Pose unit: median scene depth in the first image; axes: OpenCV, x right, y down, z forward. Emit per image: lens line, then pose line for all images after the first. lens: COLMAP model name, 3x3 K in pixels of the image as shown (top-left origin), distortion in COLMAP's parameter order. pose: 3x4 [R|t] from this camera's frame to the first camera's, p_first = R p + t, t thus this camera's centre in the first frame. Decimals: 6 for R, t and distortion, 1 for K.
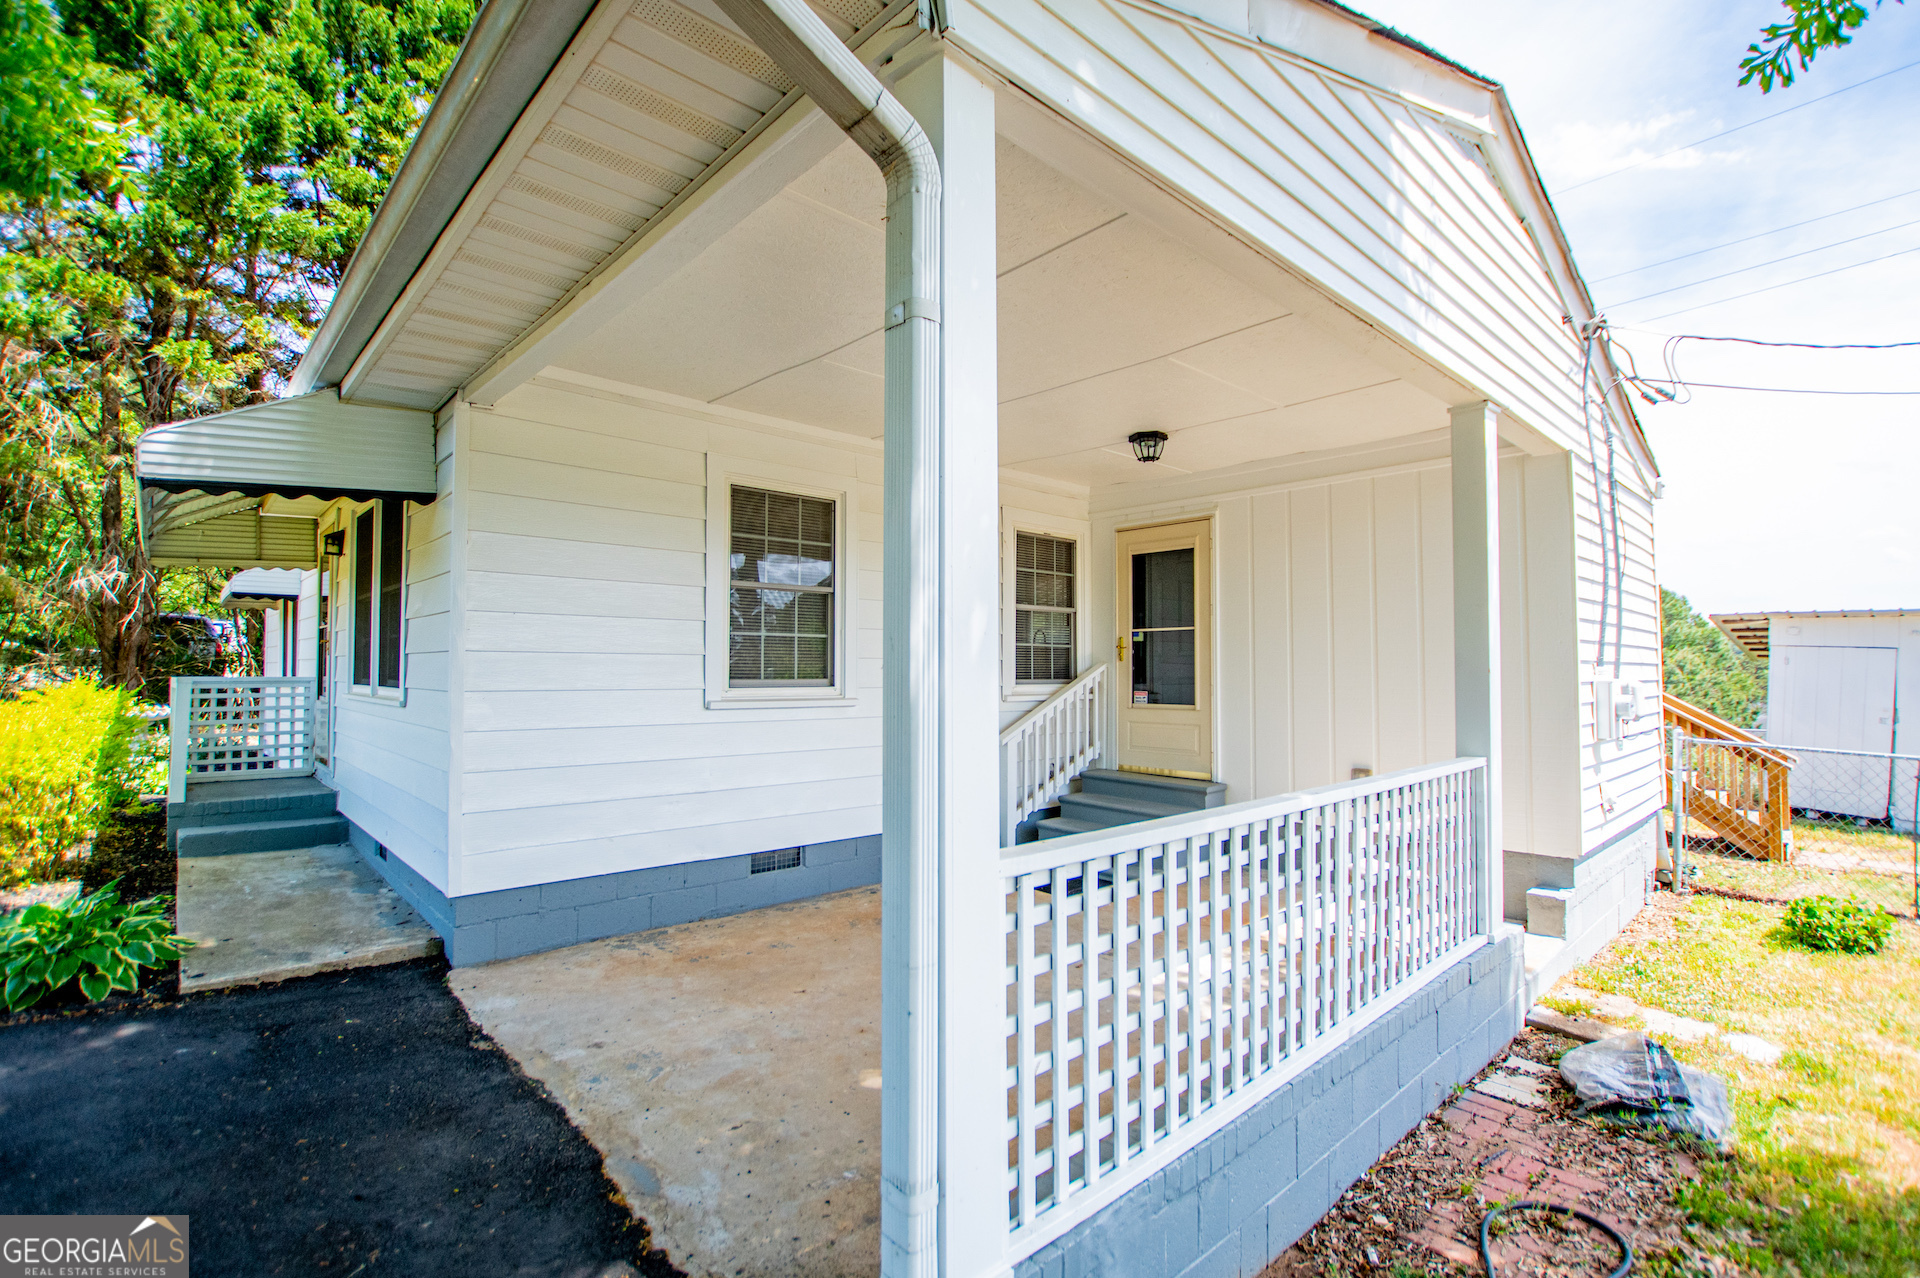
lens RADIAL K [[855.3, 0, 968.4], [0, 855.3, 639.8], [0, 0, 1]] dist [-0.029313, 0.003722]
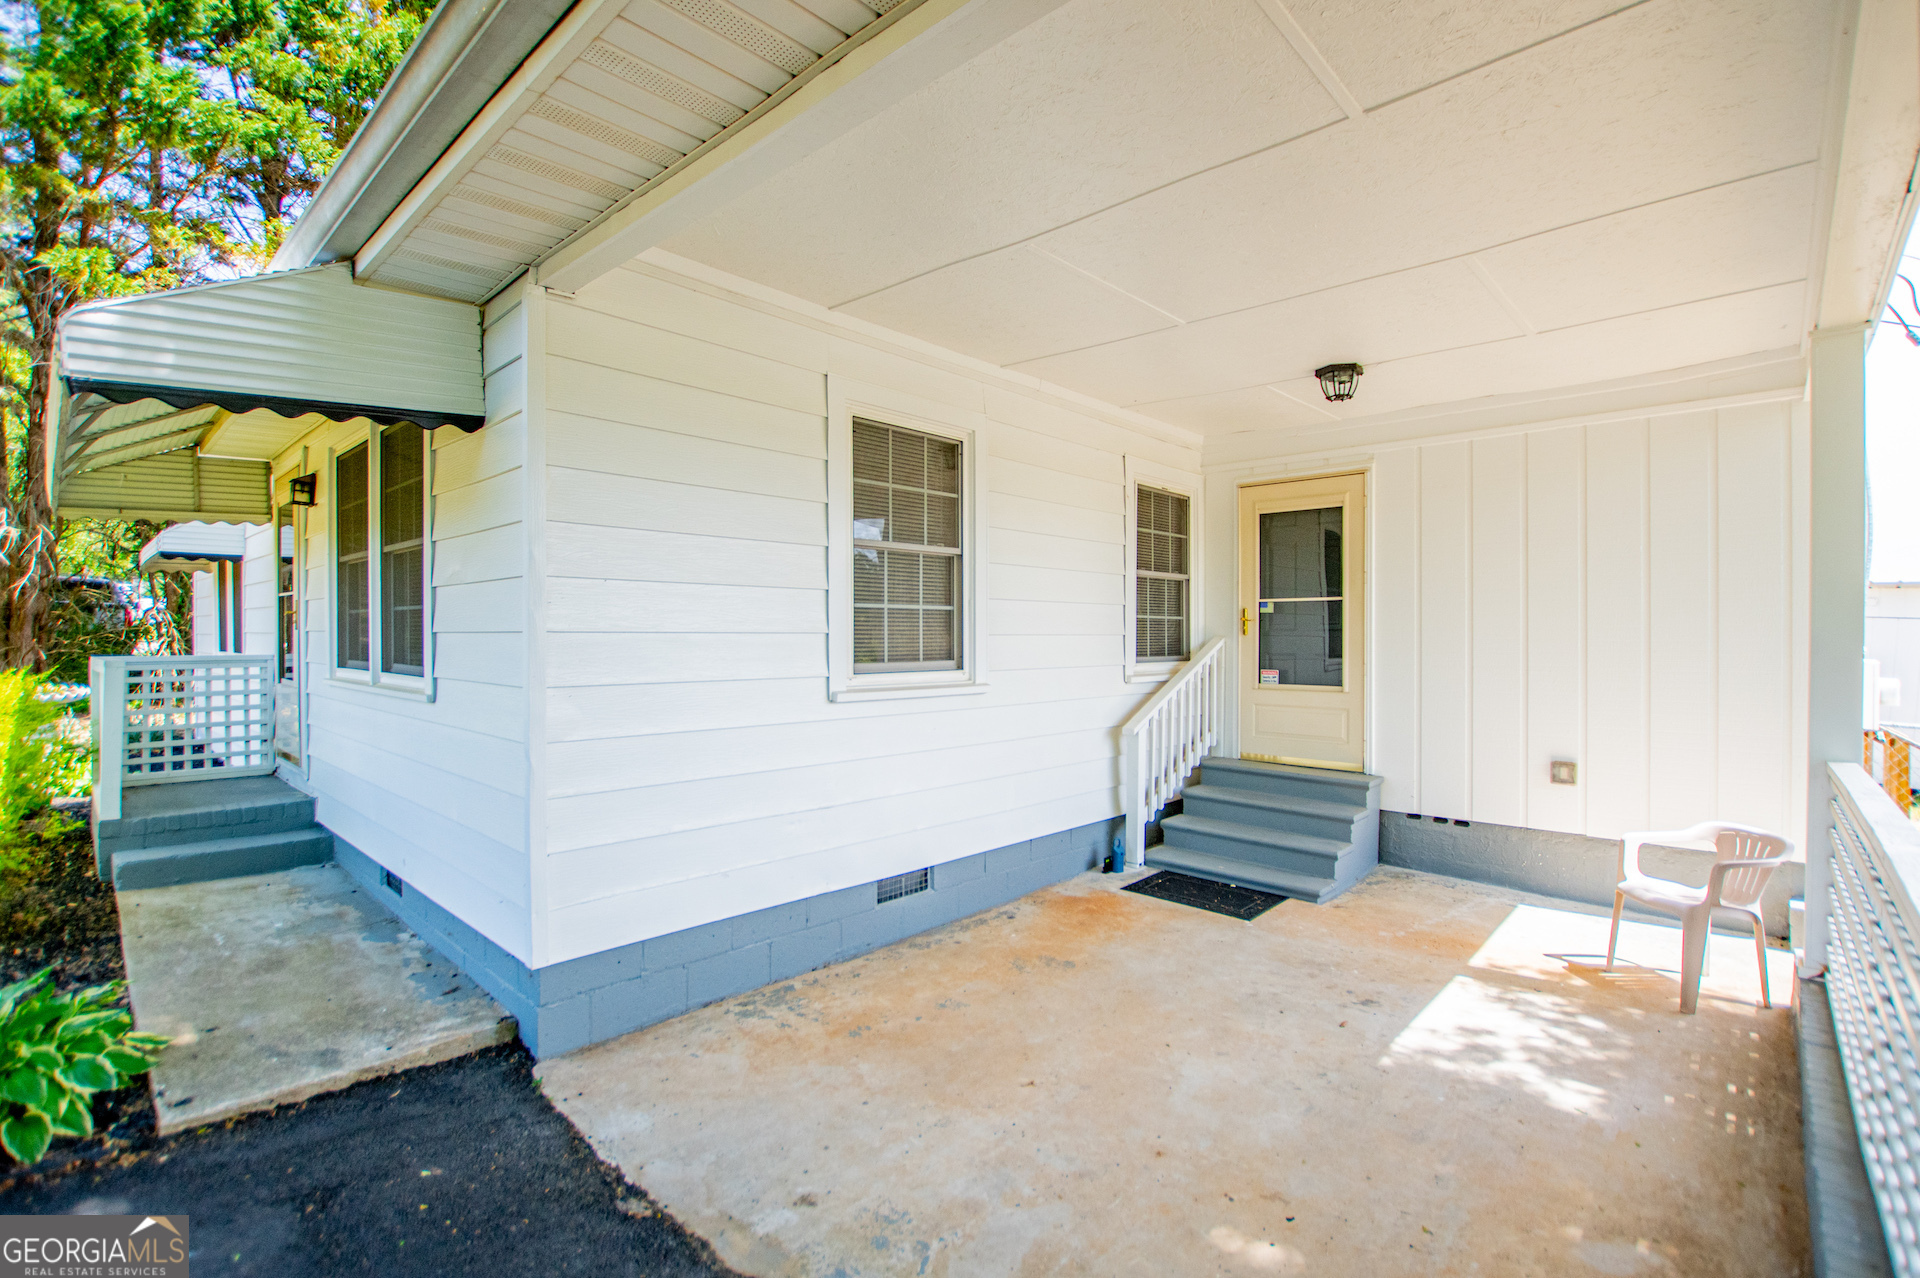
lens RADIAL K [[855.3, 0, 967.9], [0, 855.3, 637.8], [0, 0, 1]] dist [-0.029313, 0.003722]
pose [[0.997739, -0.000843, 0.067196, -0.222493], [-0.001822, 0.999215, 0.039578, -0.009174], [-0.067177, -0.039611, 0.996954, 0.196953]]
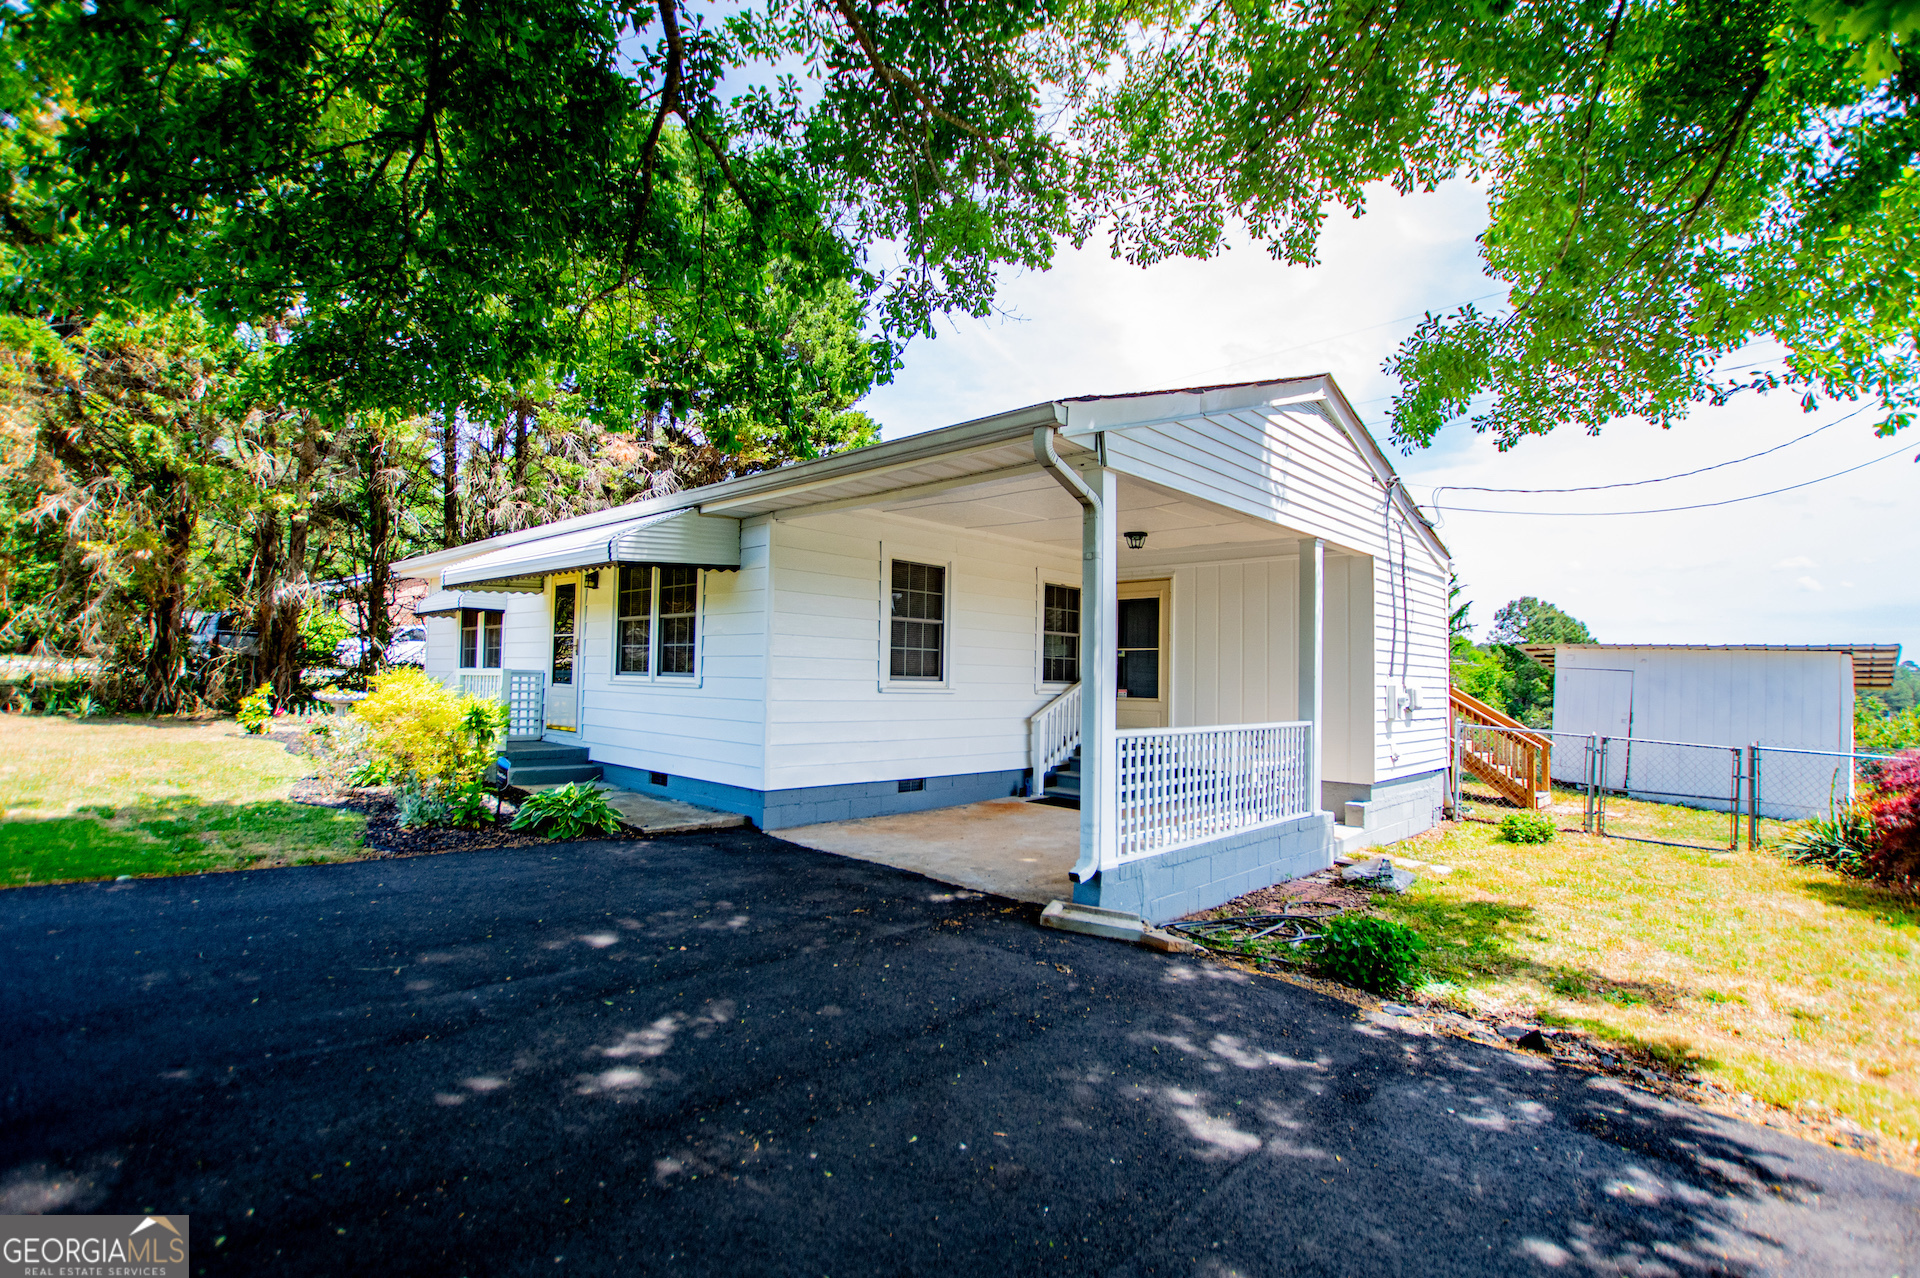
lens RADIAL K [[855.3, 0, 967.7], [0, 855.3, 639.3], [0, 0, 1]] dist [-0.029313, 0.003722]
pose [[0.997790, 0.021170, 0.062986, -0.230019], [-0.020470, 0.999722, -0.011727, -0.007534], [-0.063217, 0.010412, 0.997946, -0.677936]]
